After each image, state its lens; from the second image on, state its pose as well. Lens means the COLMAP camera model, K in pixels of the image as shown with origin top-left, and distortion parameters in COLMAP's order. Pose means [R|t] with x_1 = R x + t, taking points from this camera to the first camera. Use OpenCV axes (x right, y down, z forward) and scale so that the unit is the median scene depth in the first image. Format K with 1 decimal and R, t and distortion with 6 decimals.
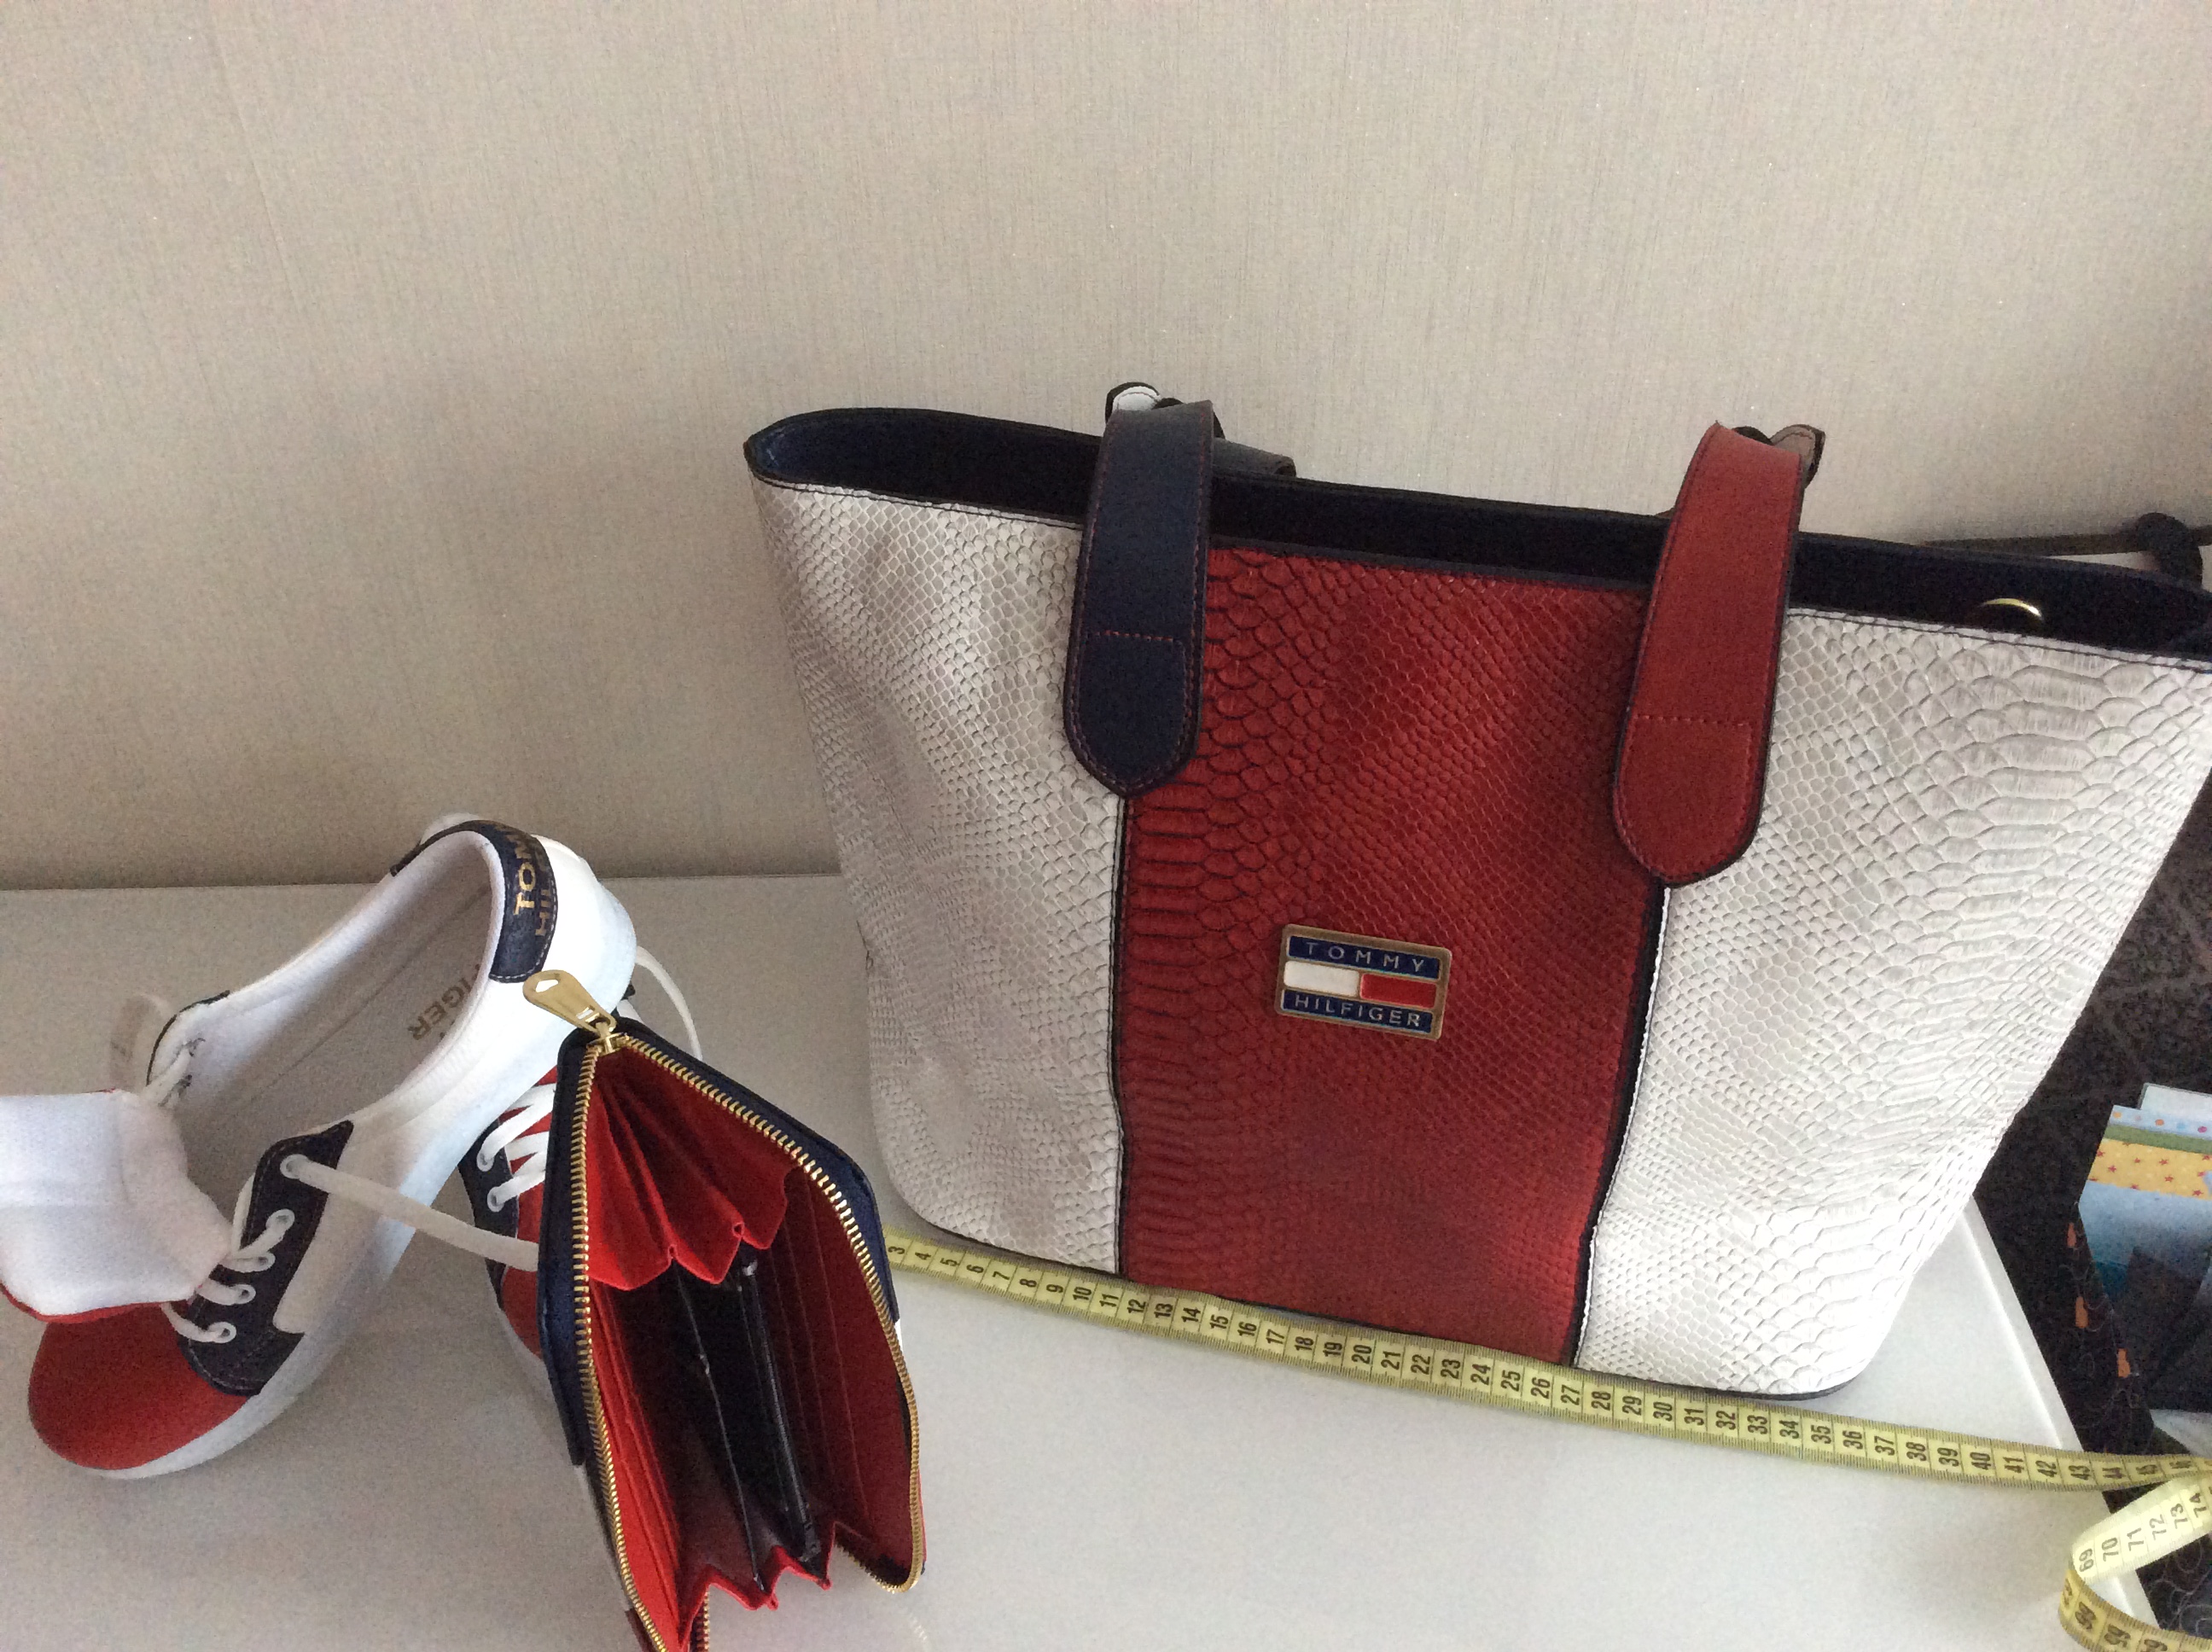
lens RADIAL K [[2076.5, 0, 1092.0], [0, 2076.5, 823.3], [0, 0, 1]] dist [-0.042350, 0.000000]
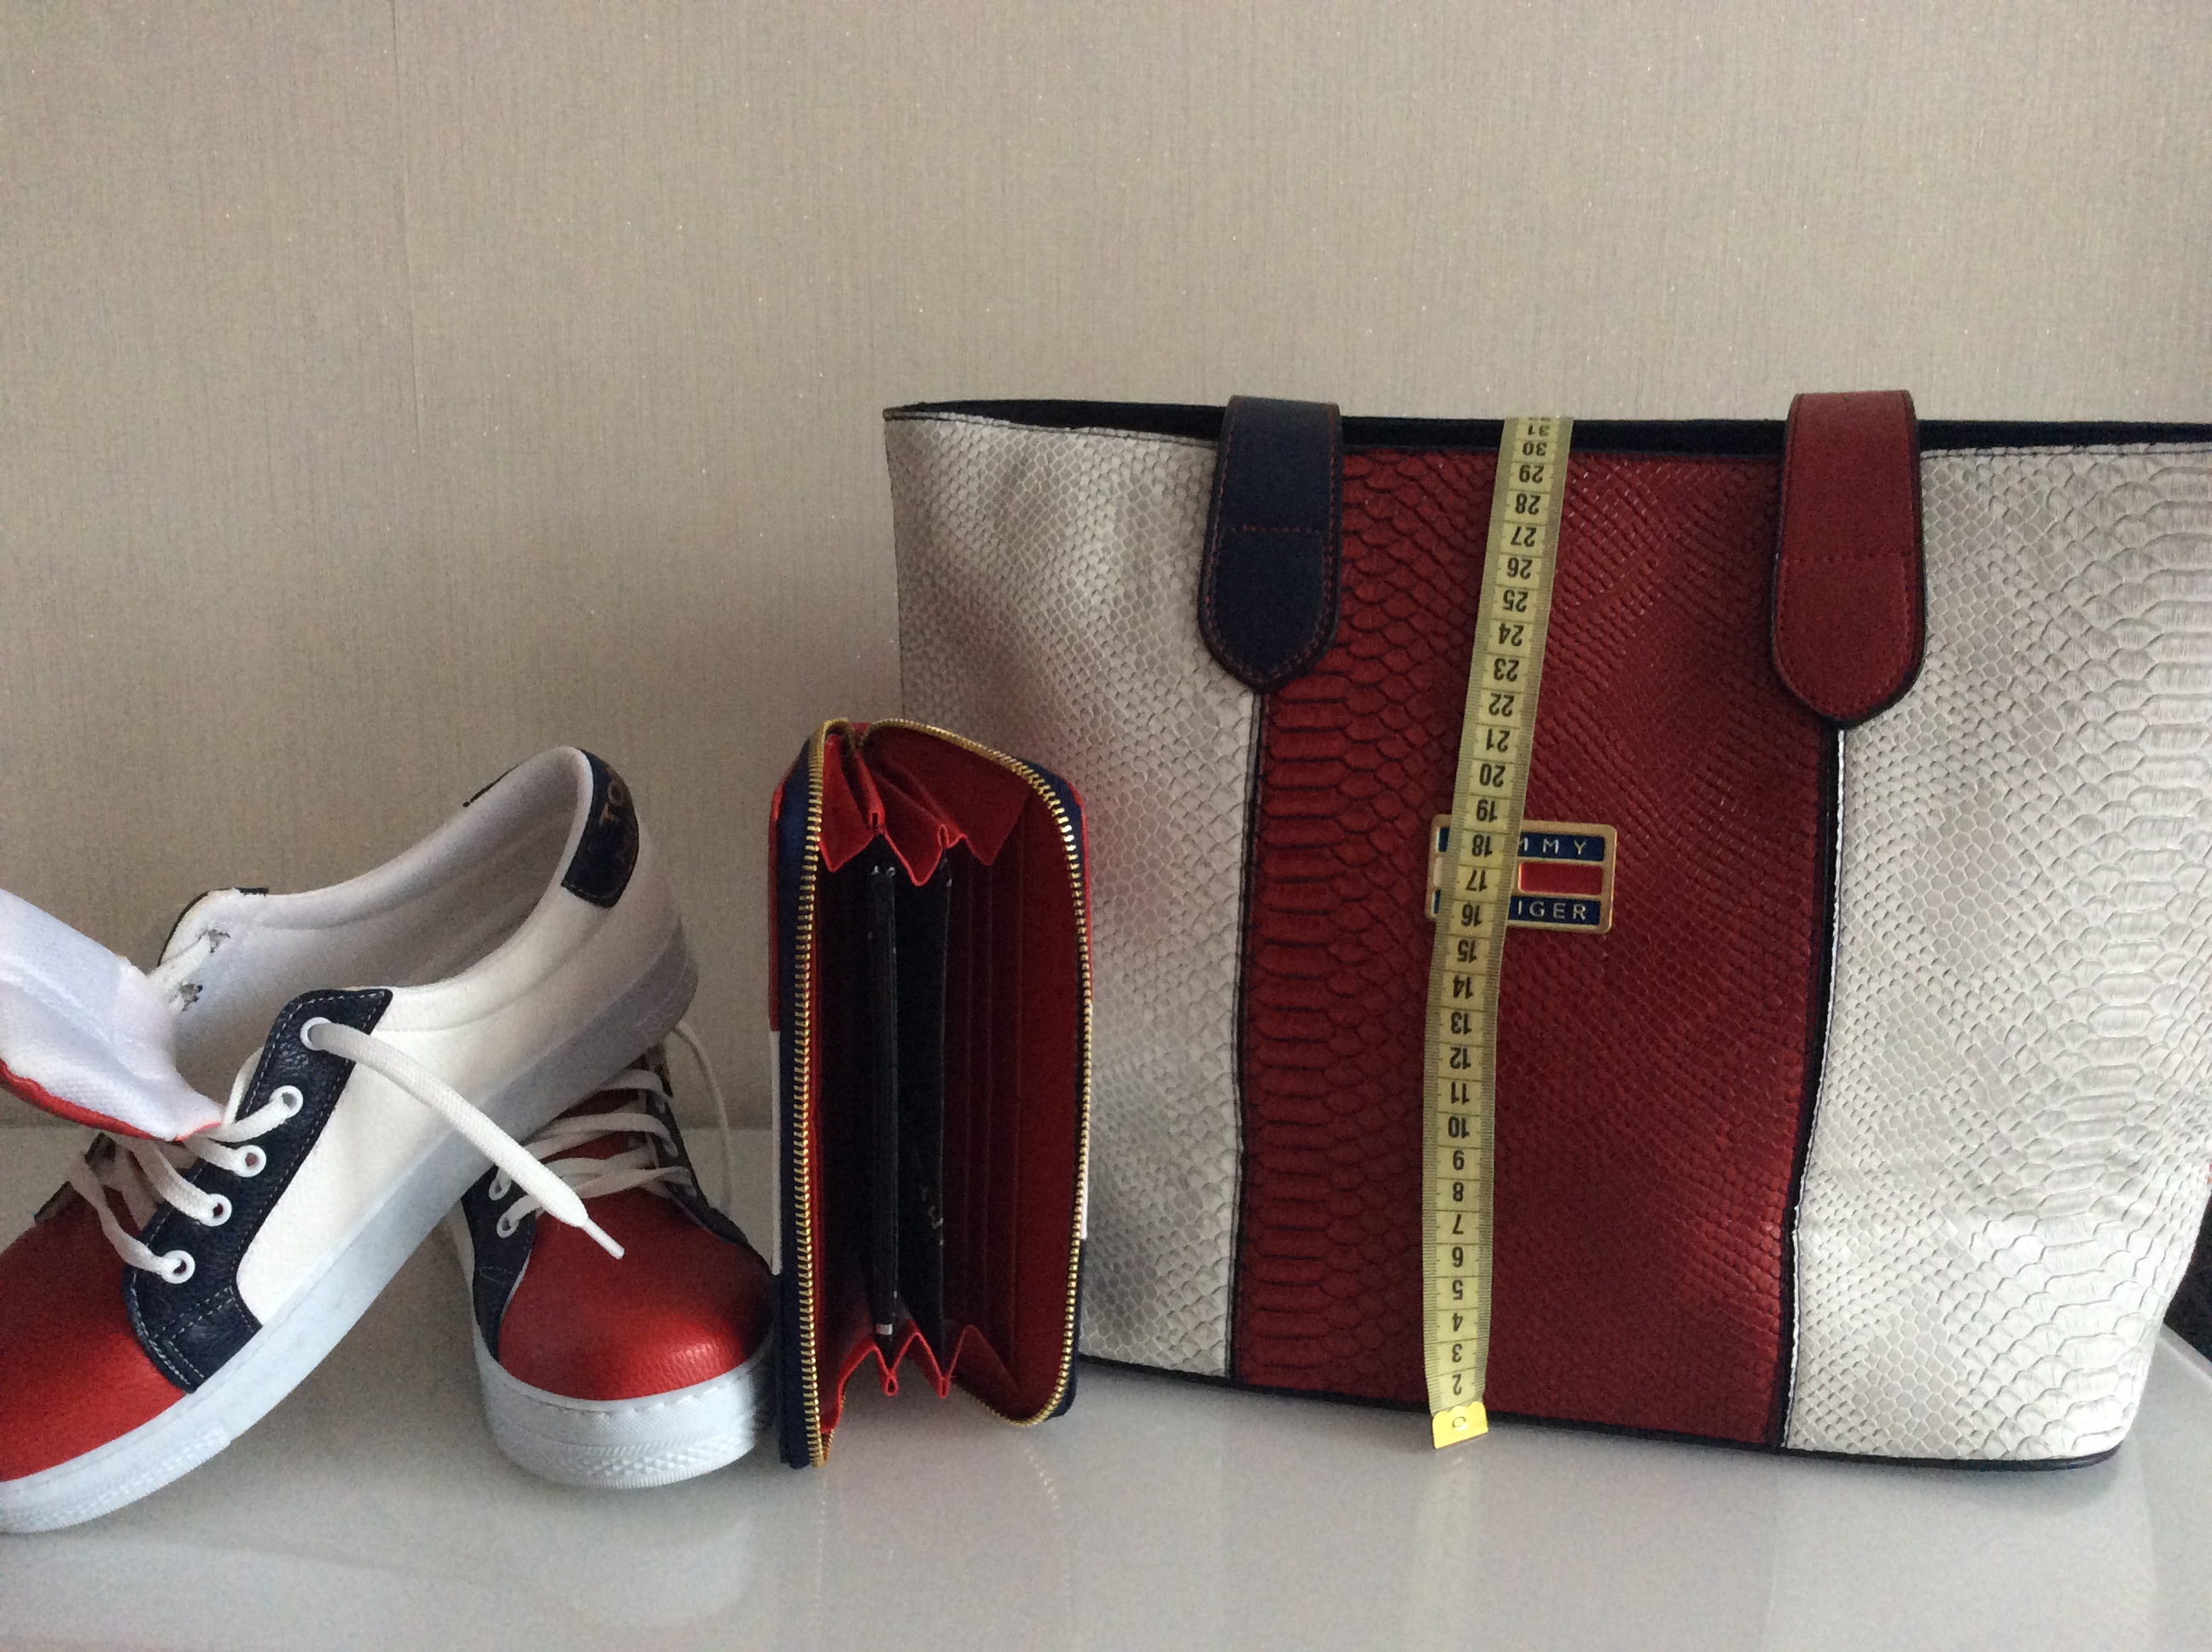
lens RADIAL K [[2076.5, 0, 1066.9], [0, 2076.5, 822.8], [0, 0, 1]] dist [-0.042350, 0.000000]
pose [[0.998812, 0.034569, 0.034345, -0.106557], [-0.014123, 0.879909, -0.474932, 0.504001], [-0.046638, 0.473883, 0.879352, 0.184215]]
